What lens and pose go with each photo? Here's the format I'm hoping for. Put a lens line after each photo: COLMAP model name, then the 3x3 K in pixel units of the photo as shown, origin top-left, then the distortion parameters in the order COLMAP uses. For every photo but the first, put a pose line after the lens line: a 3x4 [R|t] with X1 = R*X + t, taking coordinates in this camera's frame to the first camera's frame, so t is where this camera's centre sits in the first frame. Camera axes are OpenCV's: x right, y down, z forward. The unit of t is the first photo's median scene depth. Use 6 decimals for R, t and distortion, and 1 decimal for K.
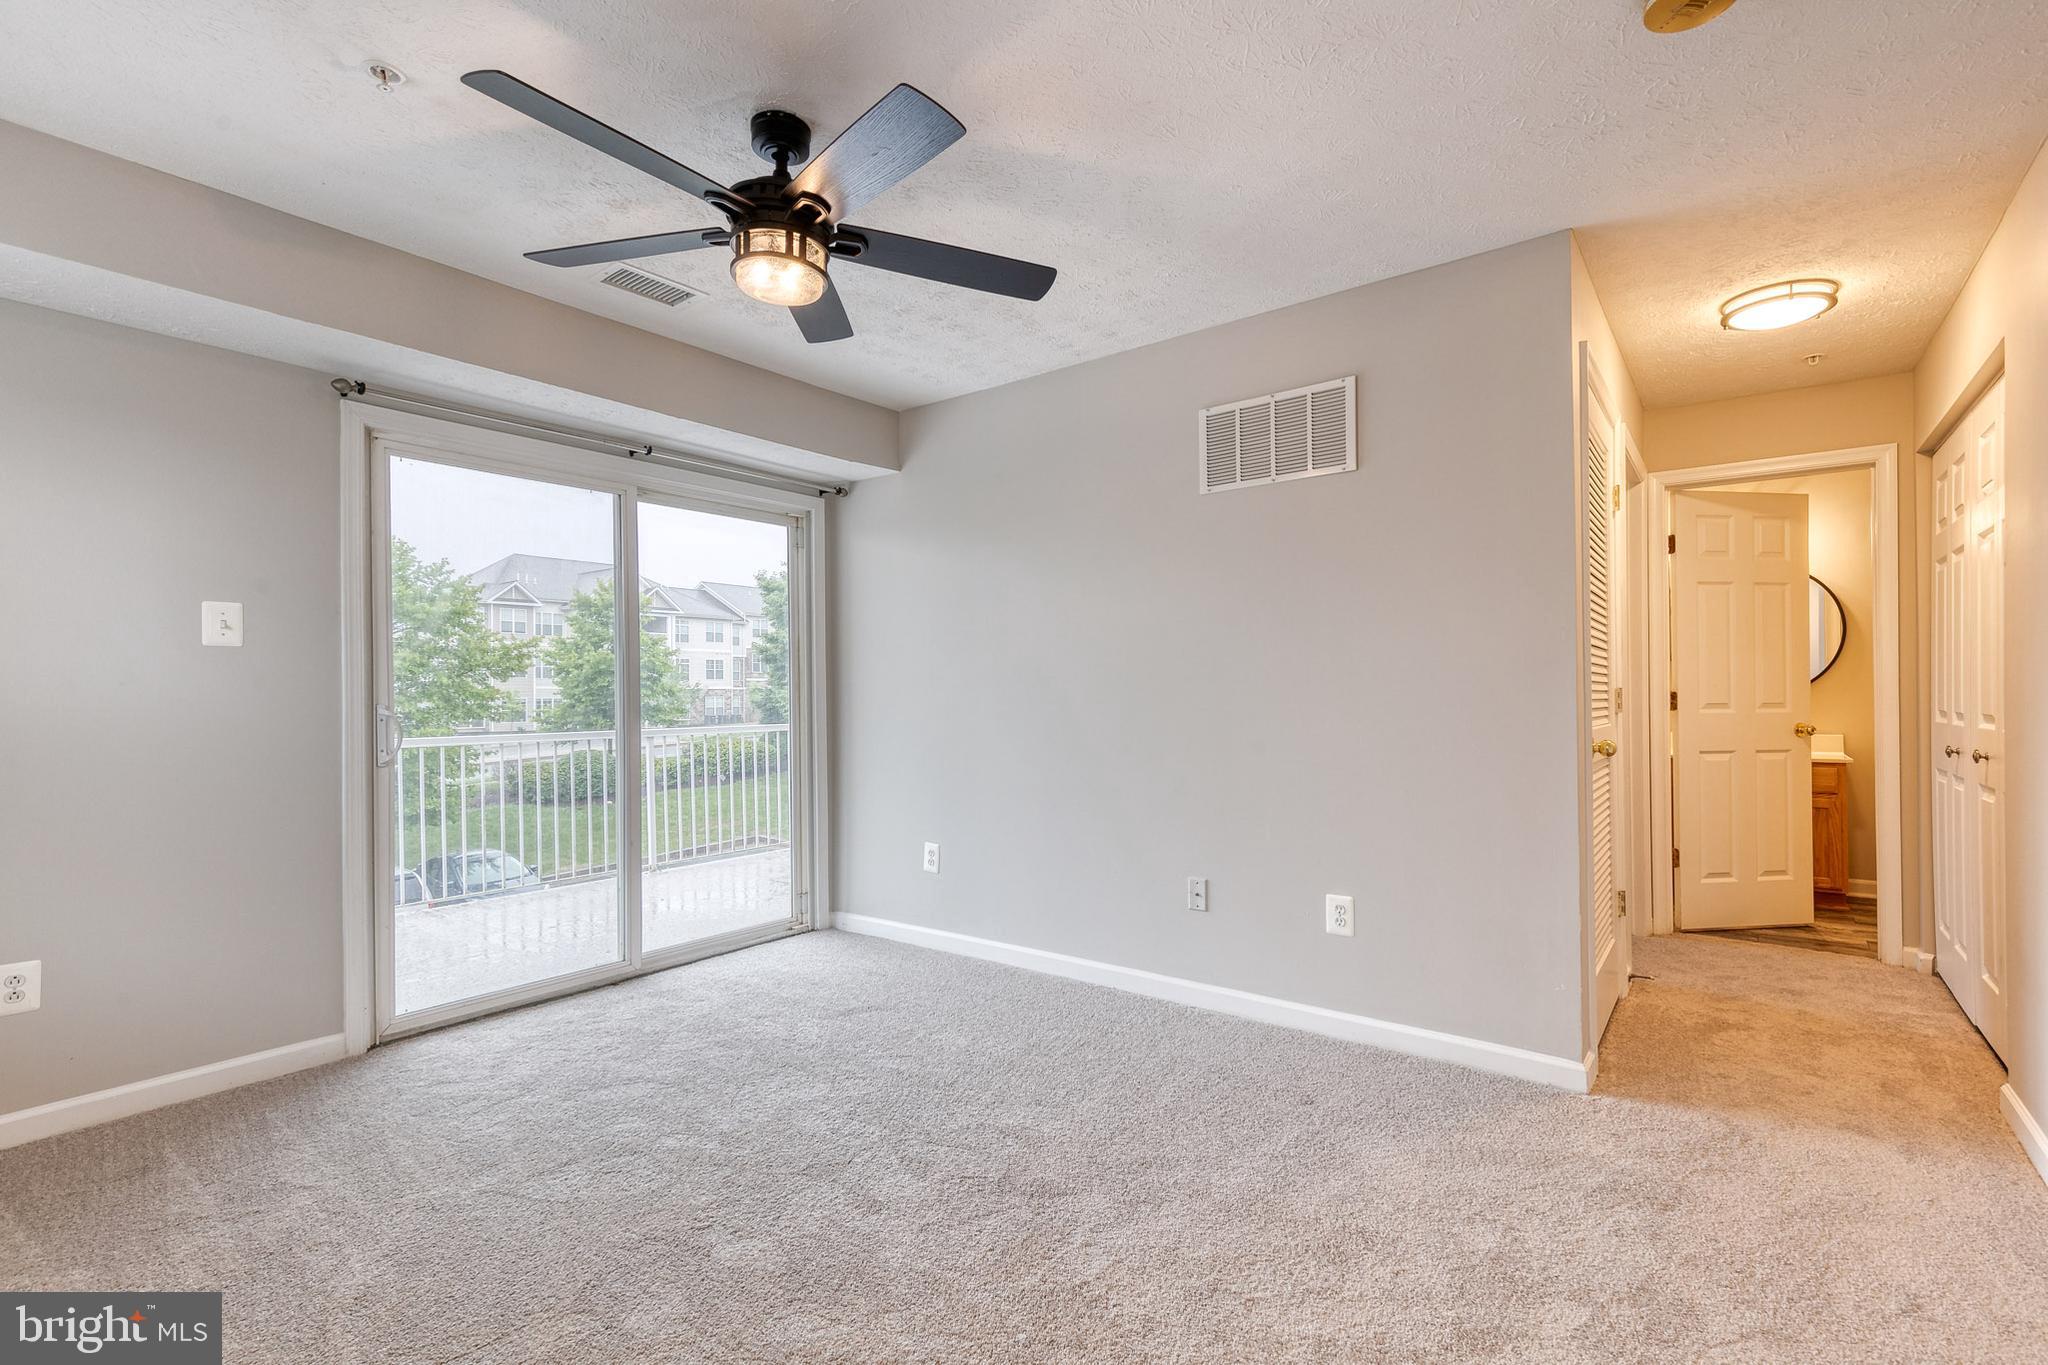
lens RADIAL K [[942.5, 0, 1033.8], [0, 942.5, 677.1], [0, 0, 1]] dist [0.014364, -0.004980]
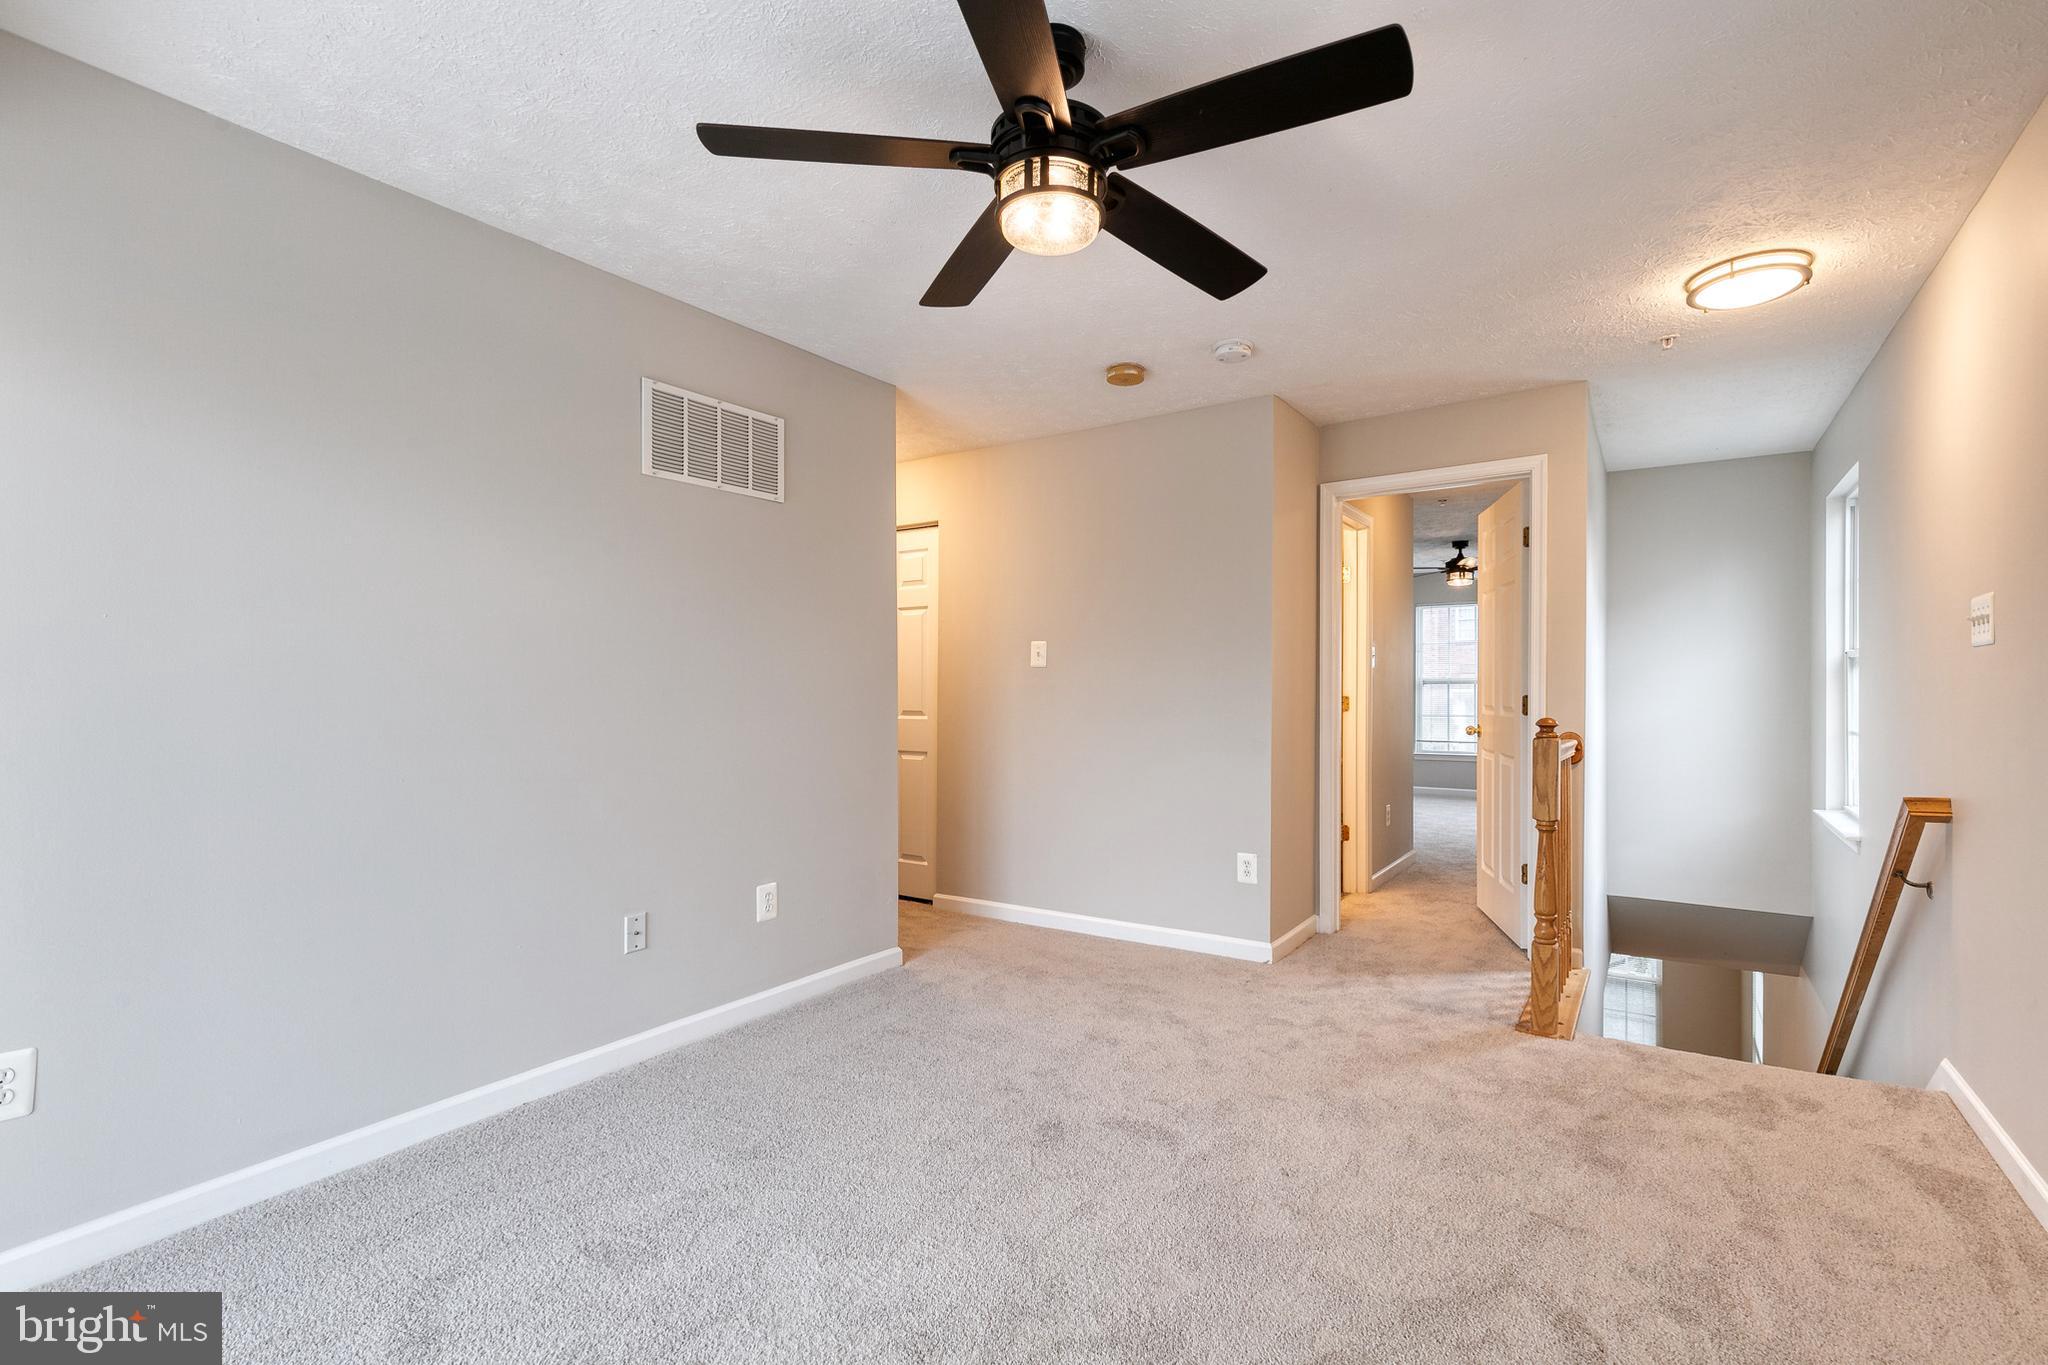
lens RADIAL K [[942.5, 0, 1033.8], [0, 942.5, 677.1], [0, 0, 1]] dist [0.014364, -0.004980]
pose [[-0.078551, 0.019219, 0.996725, -0.779354], [-0.014368, 0.999688, -0.020408, 0.008110], [-0.996807, -0.015924, -0.078251, 0.760318]]
